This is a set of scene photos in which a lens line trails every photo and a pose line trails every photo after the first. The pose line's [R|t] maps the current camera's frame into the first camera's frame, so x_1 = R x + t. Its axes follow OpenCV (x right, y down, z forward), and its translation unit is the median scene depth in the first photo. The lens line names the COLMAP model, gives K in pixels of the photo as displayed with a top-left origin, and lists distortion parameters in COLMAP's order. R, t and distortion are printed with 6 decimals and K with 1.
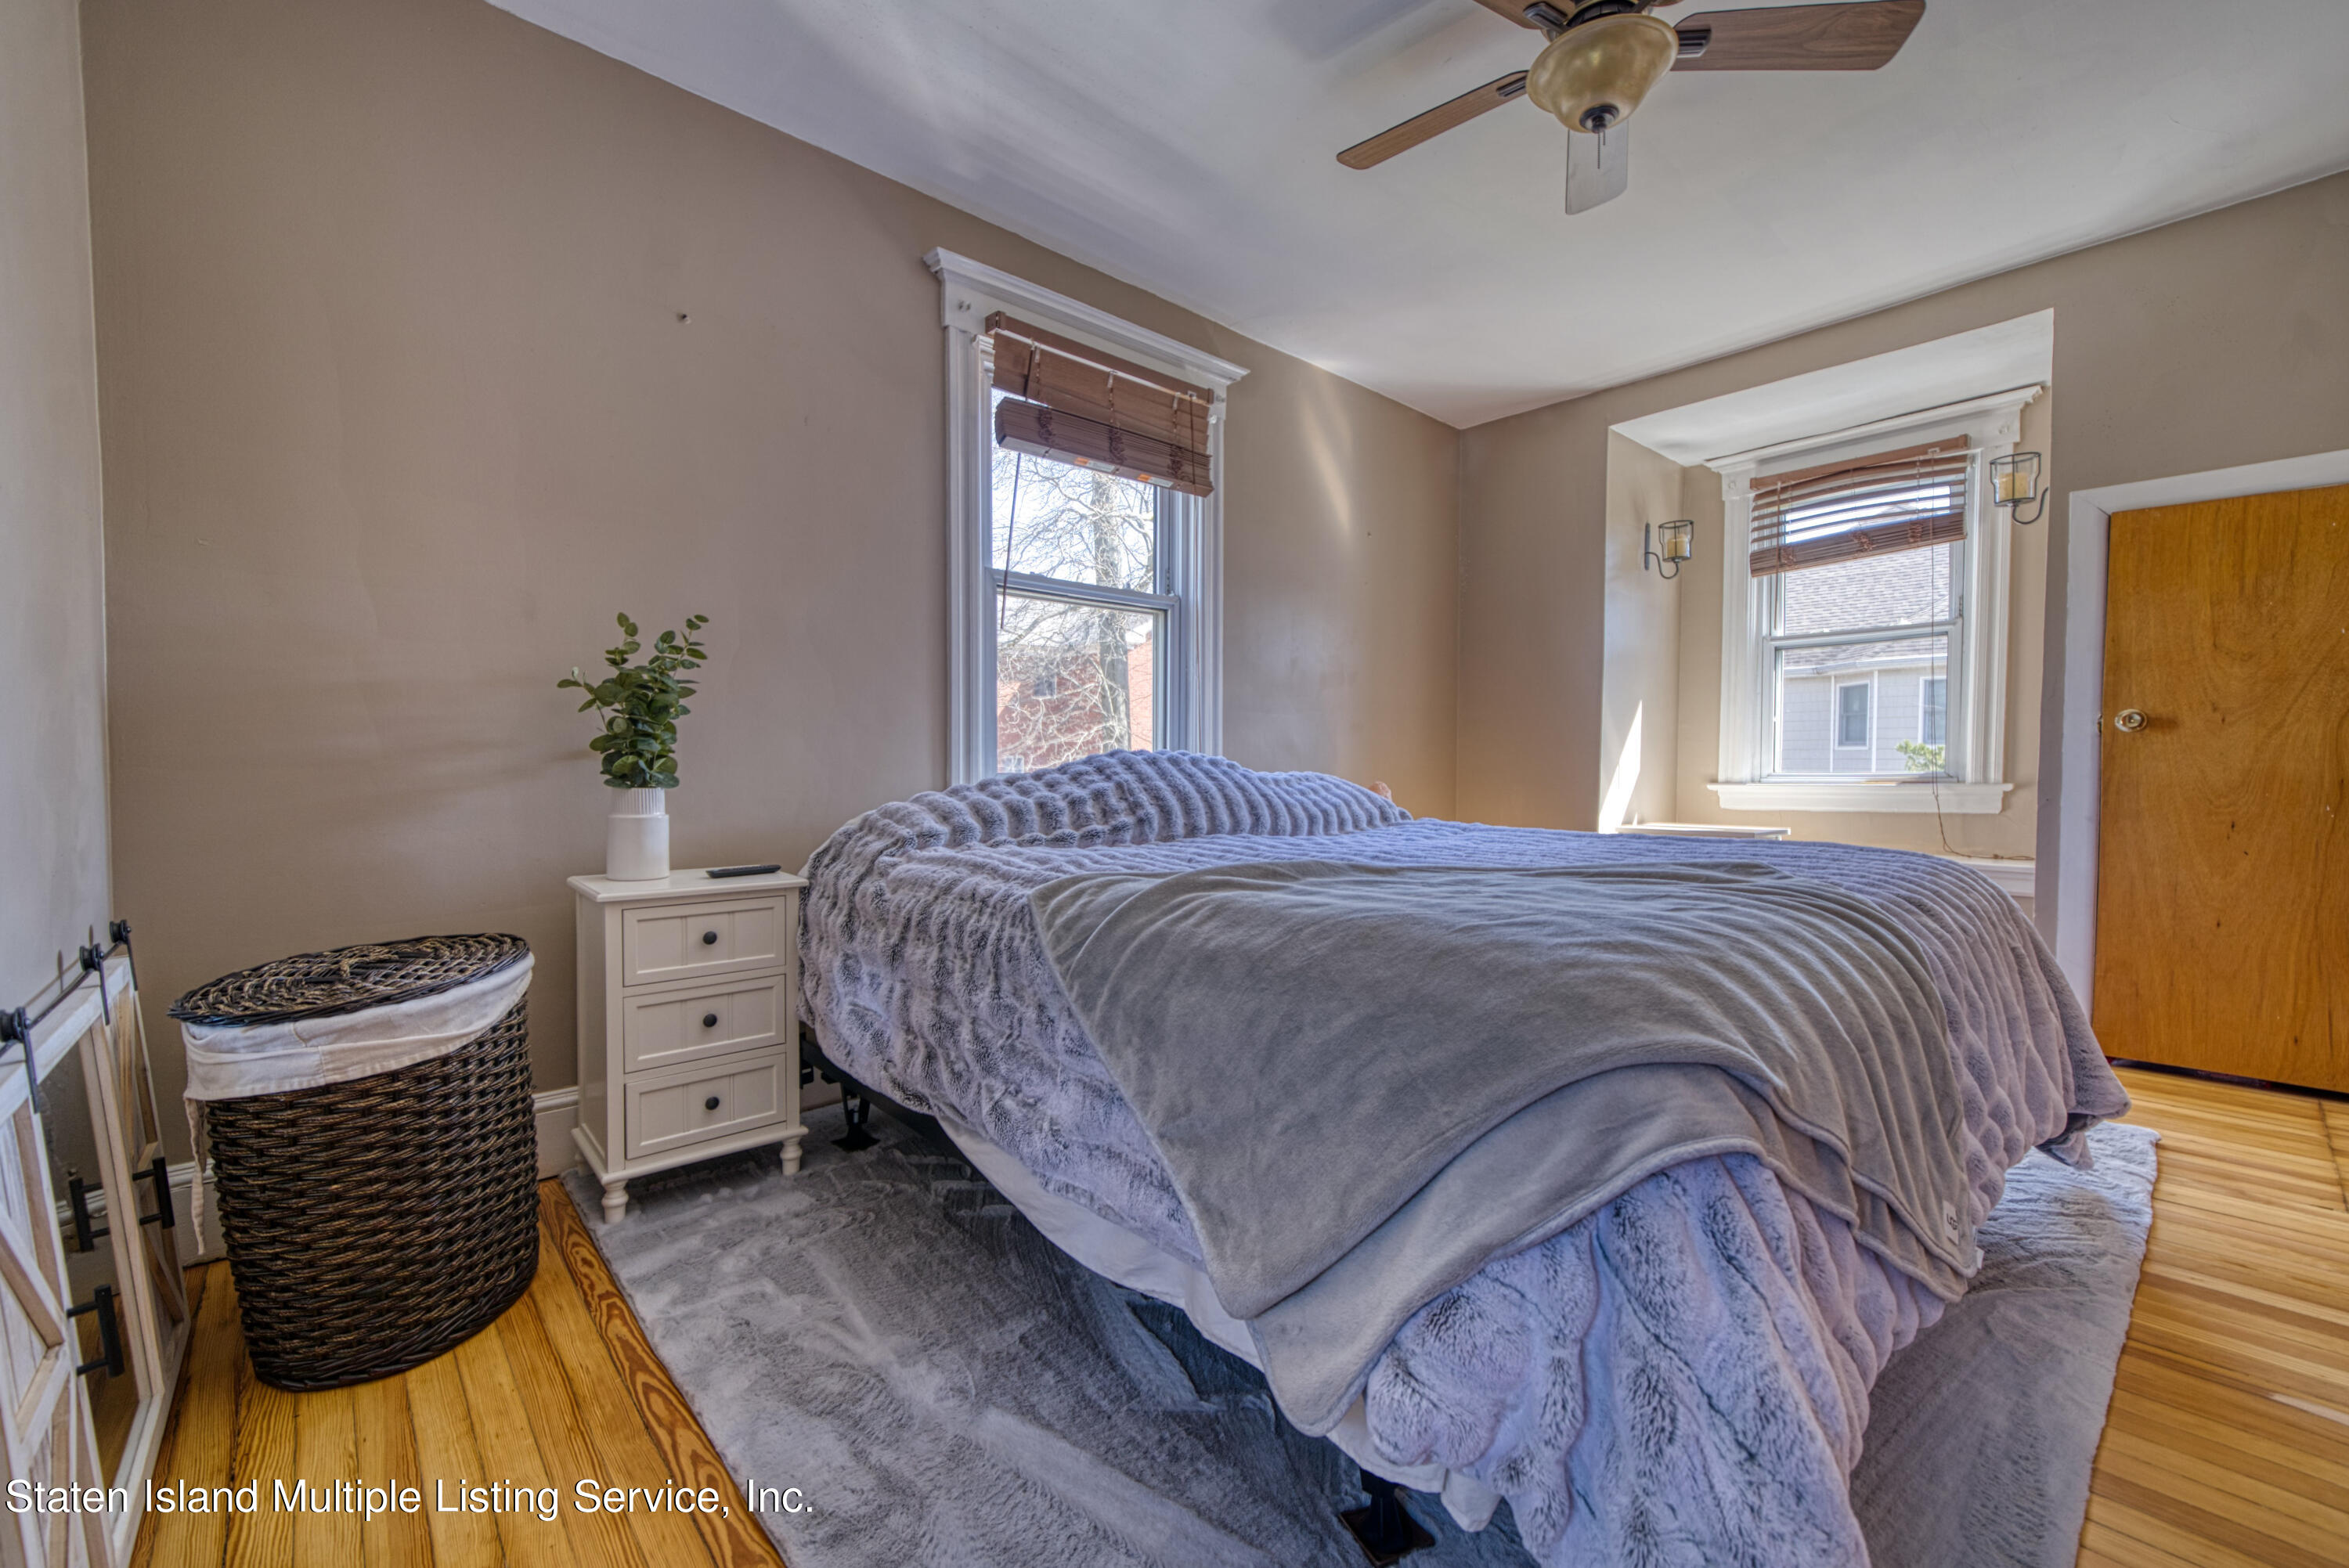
lens RADIAL K [[977.7, 0, 1174.5], [0, 977.7, 784.0], [0, 0, 1]] dist [0.000251, 0.000003]
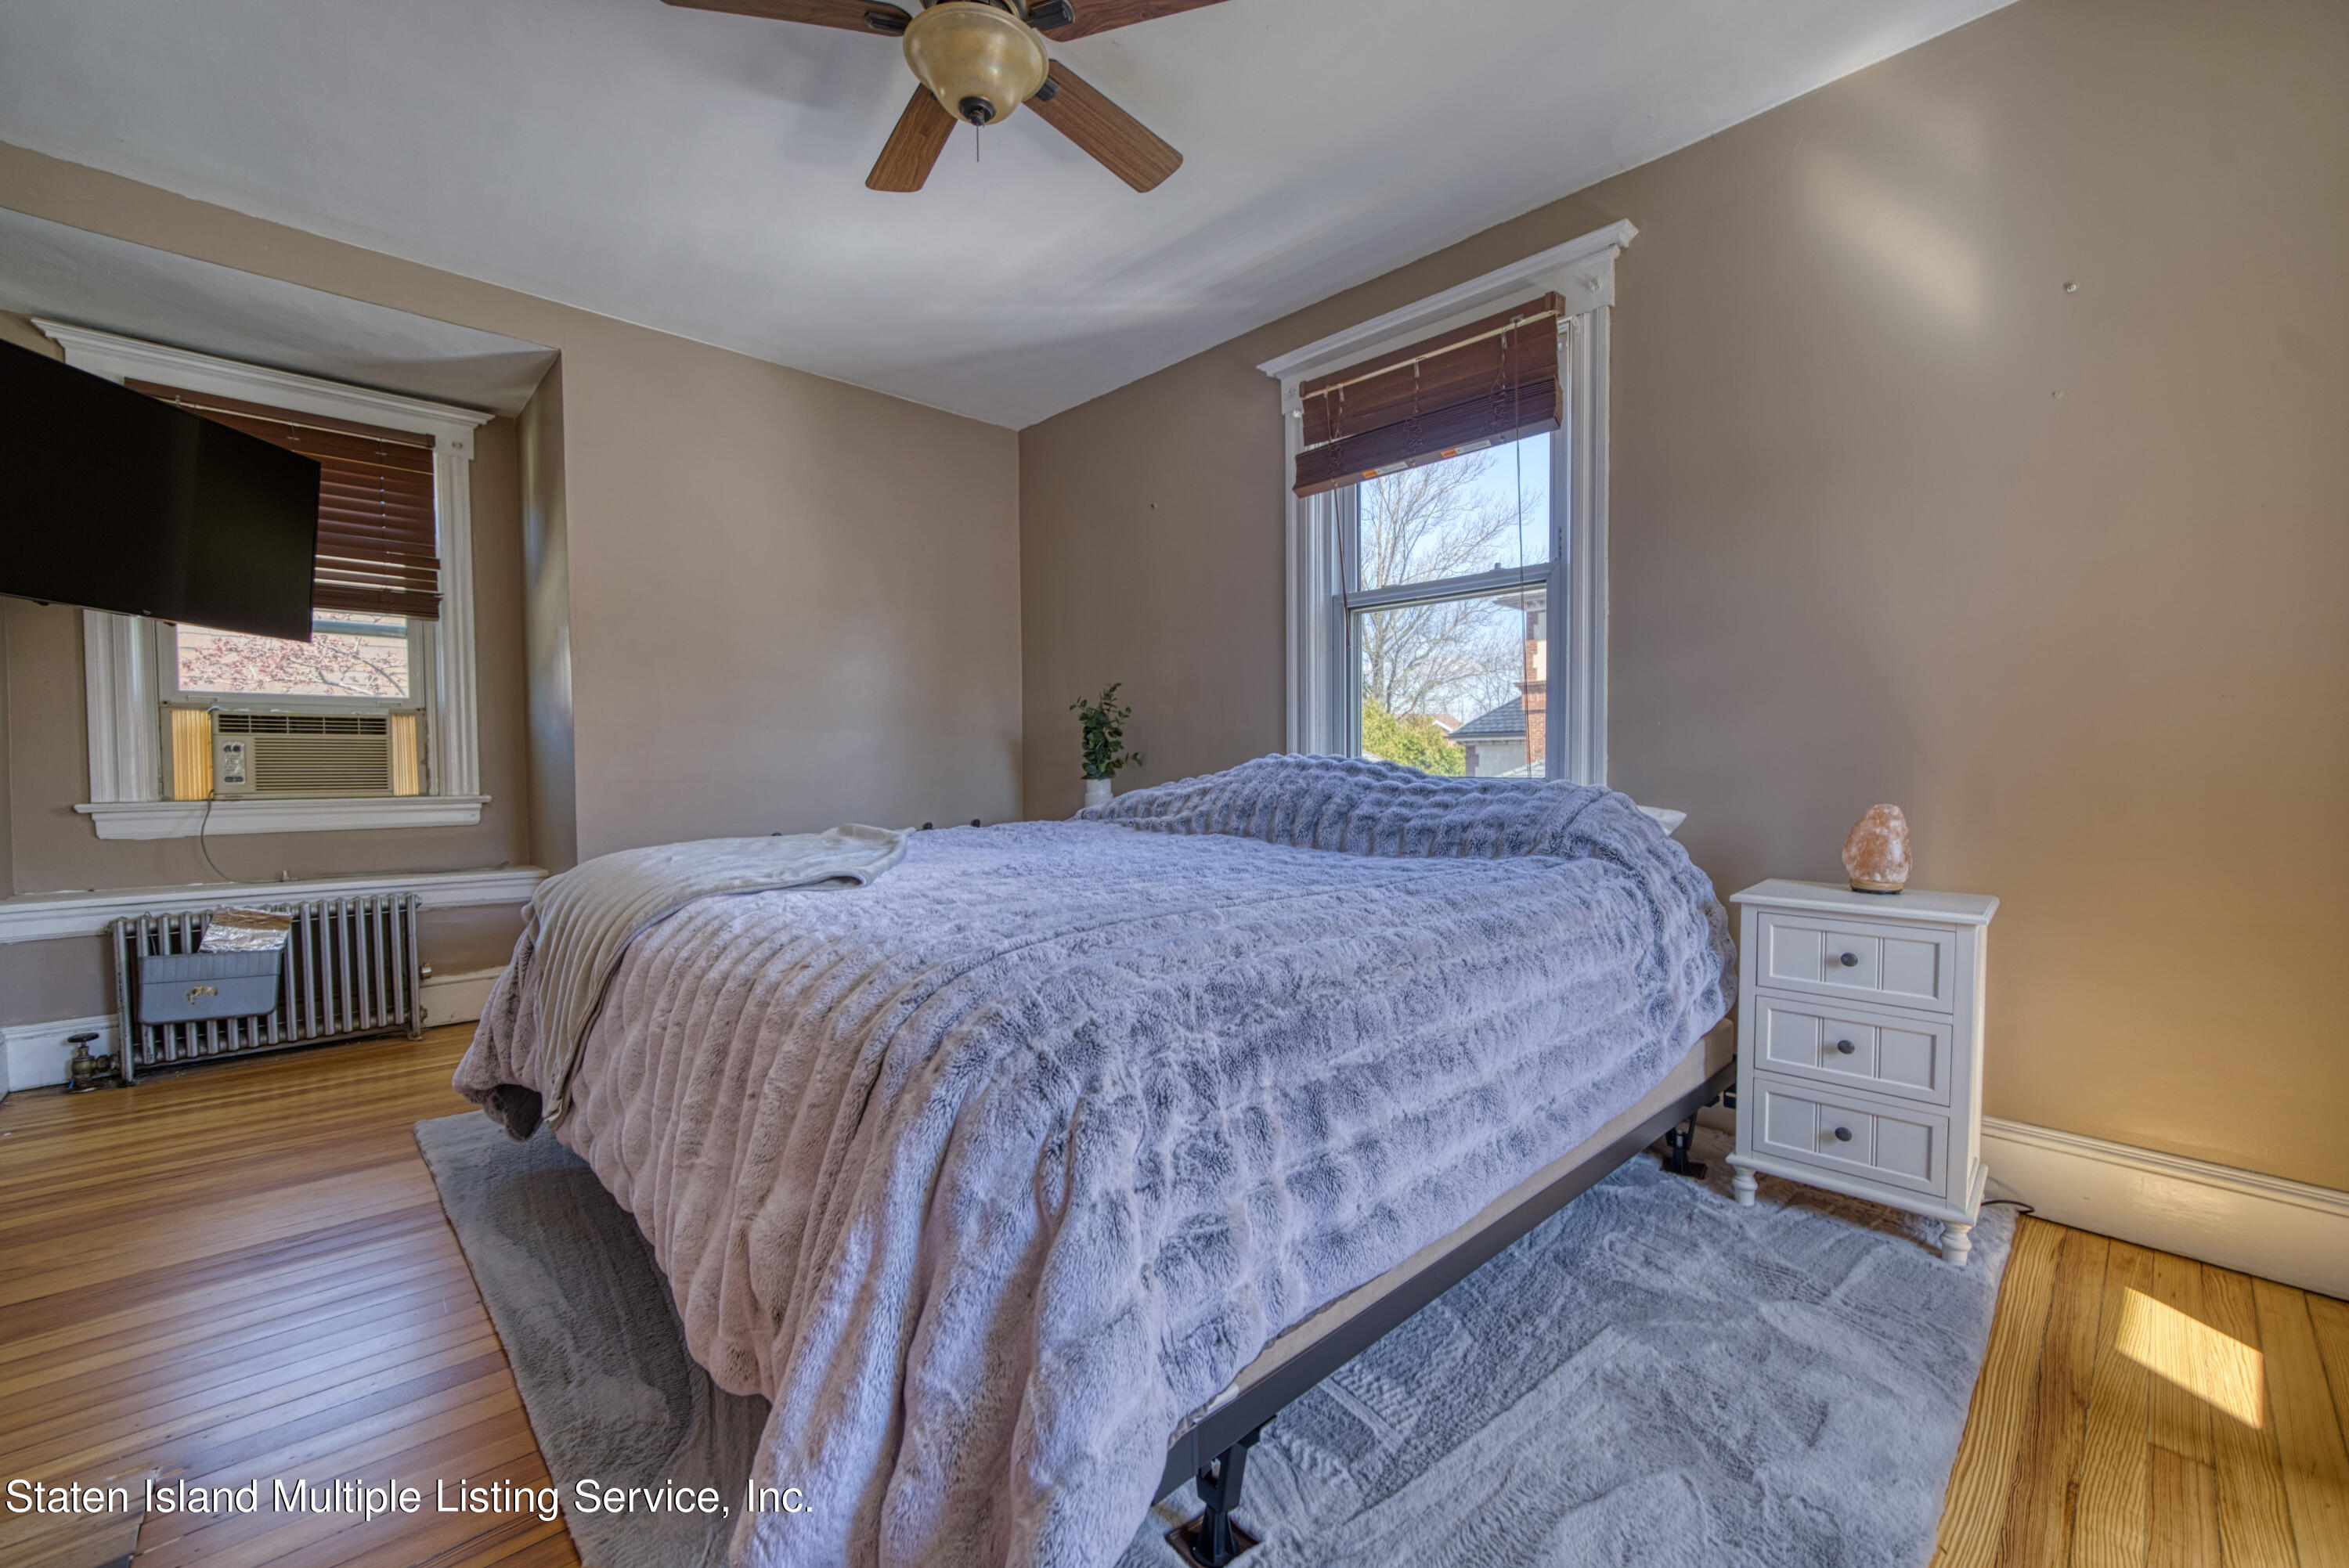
lens RADIAL K [[926.9, 0, 1171.7], [0, 926.9, 787.5], [0, 0, 1]] dist [-0.012939, -0.000114]
pose [[0.032474, 0.026788, -0.999114, 0.850185], [-0.029316, 0.999236, 0.025839, -0.017774], [0.999043, 0.028451, 0.033235, 0.740439]]
